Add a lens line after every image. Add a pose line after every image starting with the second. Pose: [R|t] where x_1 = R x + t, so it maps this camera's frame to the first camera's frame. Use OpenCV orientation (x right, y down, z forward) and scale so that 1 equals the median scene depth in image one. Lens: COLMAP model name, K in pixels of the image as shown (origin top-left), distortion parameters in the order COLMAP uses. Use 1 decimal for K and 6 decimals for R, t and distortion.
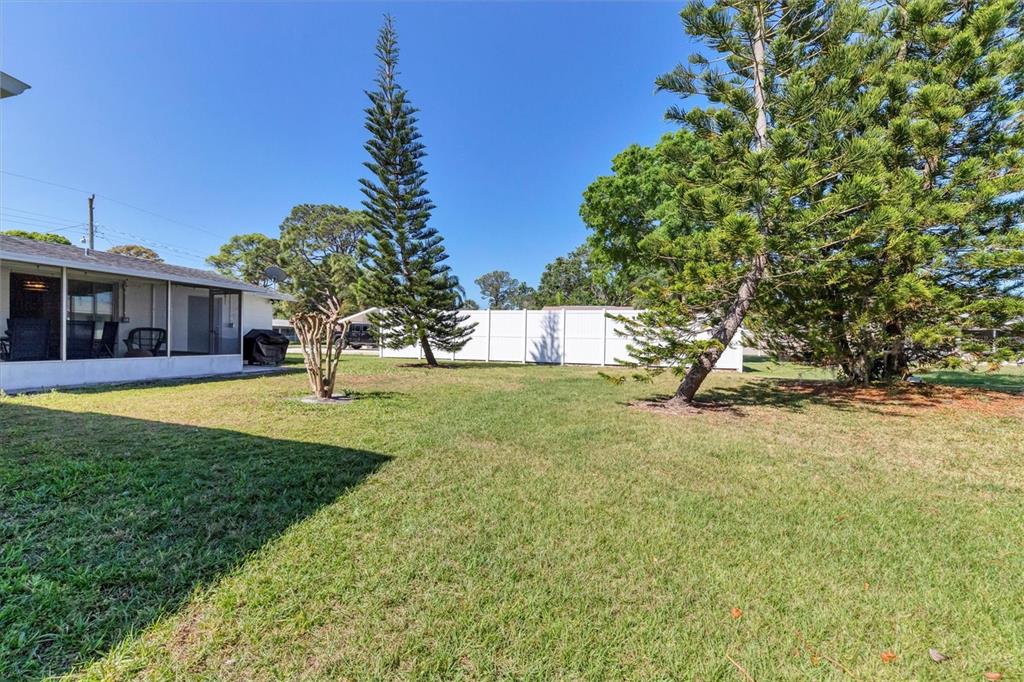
lens RADIAL K [[485.1, 0, 511.6], [0, 485.1, 350.8], [0, 0, 1]] dist [0.000657, 0.000011]
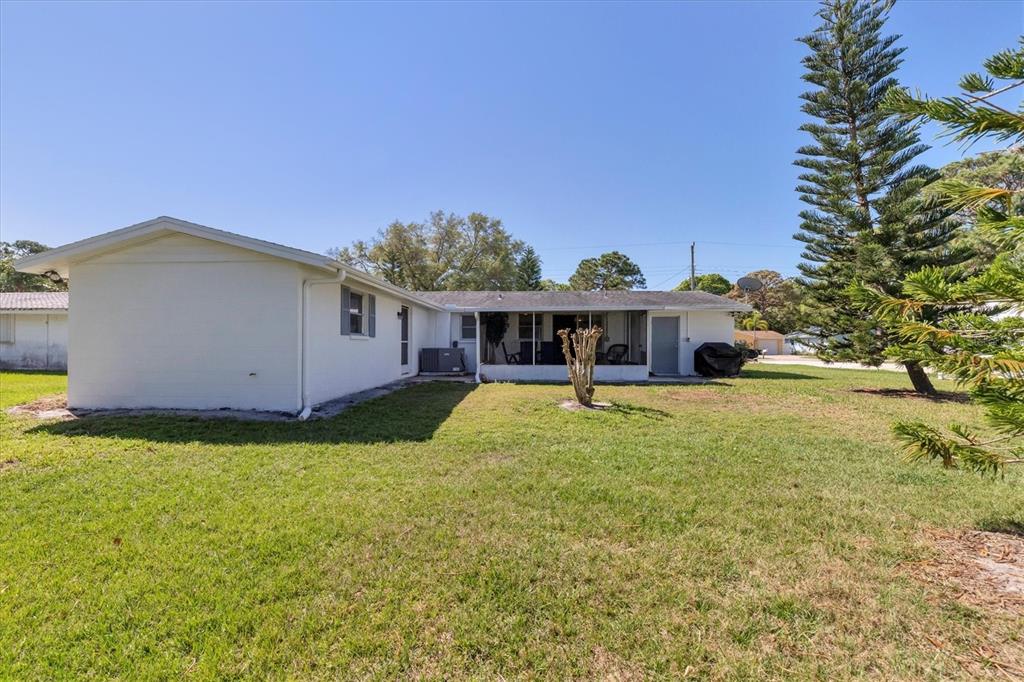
lens RADIAL K [[485.1, 0, 511.6], [0, 485.1, 350.8], [0, 0, 1]] dist [0.000657, 0.000011]
pose [[0.034432, -0.007230, -0.999381, 0.471003], [-0.021602, 0.999735, -0.007976, -0.010018], [0.999174, 0.021863, 0.034267, 0.527292]]
